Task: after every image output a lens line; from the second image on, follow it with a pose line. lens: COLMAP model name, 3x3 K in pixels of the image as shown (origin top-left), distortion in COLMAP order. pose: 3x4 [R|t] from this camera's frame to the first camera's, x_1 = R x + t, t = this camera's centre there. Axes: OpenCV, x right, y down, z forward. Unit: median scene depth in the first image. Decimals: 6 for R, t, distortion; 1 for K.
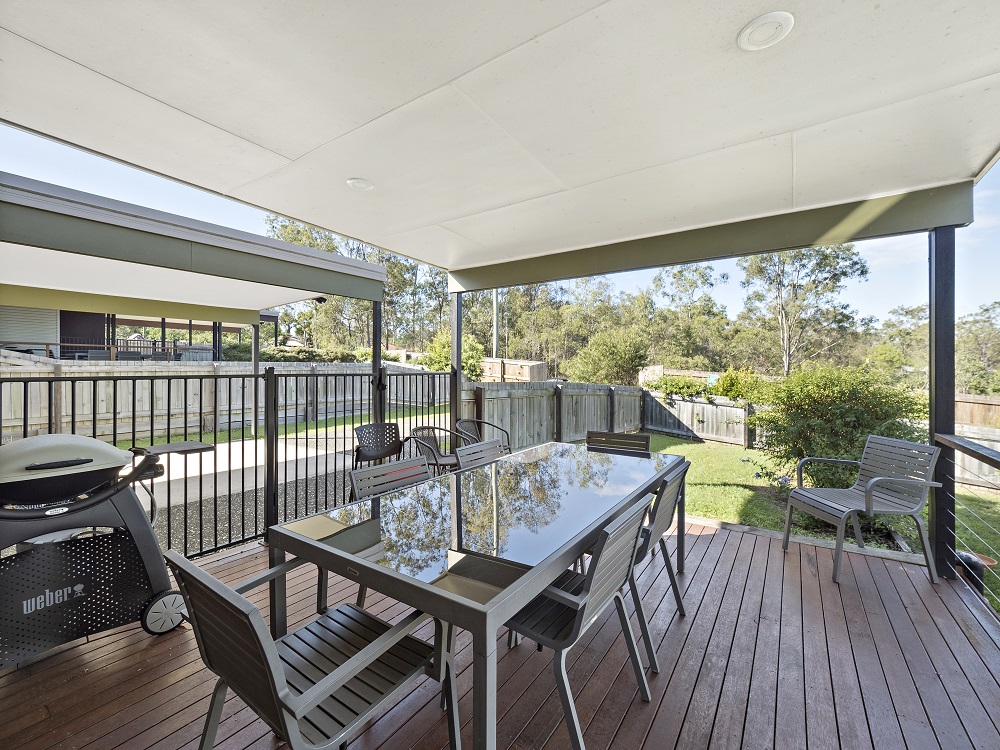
lens RADIAL K [[425.8, 0, 502.6], [0, 425.8, 371.9], [0, 0, 1]] dist [0.001761, 0.000042]
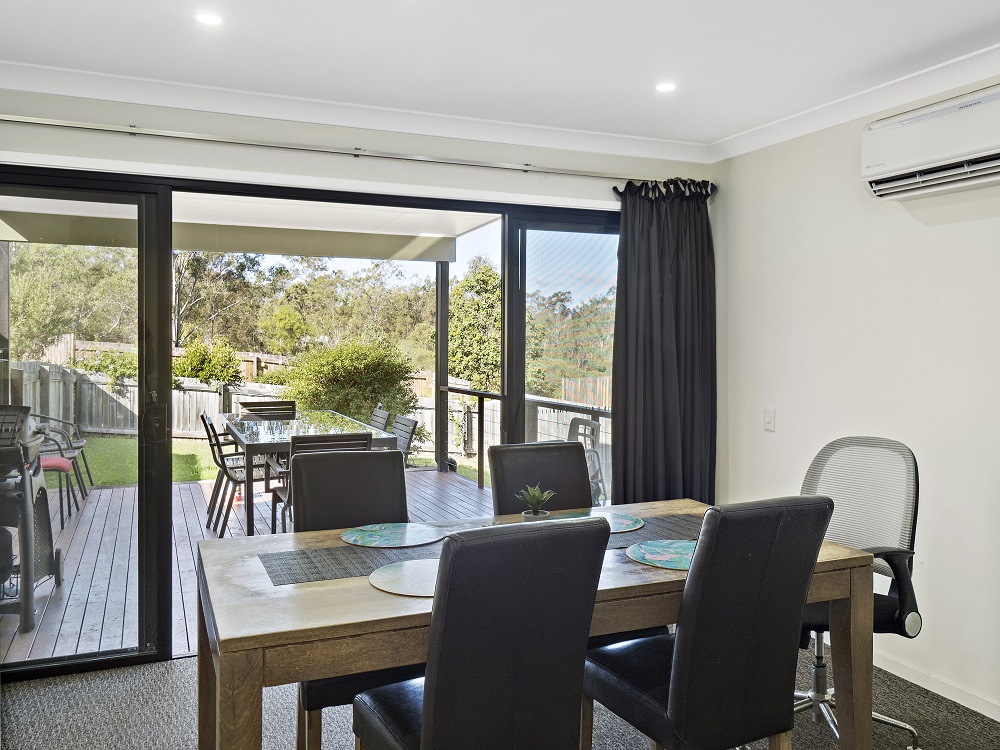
lens RADIAL K [[865.6, 0, 531.8], [0, 865.6, 367.4], [0, 0, 1]] dist [0.014687, -0.008175]
pose [[0.509993, -0.020043, 0.859945, -0.468759], [-0.004884, 0.999645, 0.026196, -0.004307], [-0.860165, -0.017560, 0.509714, -0.280965]]
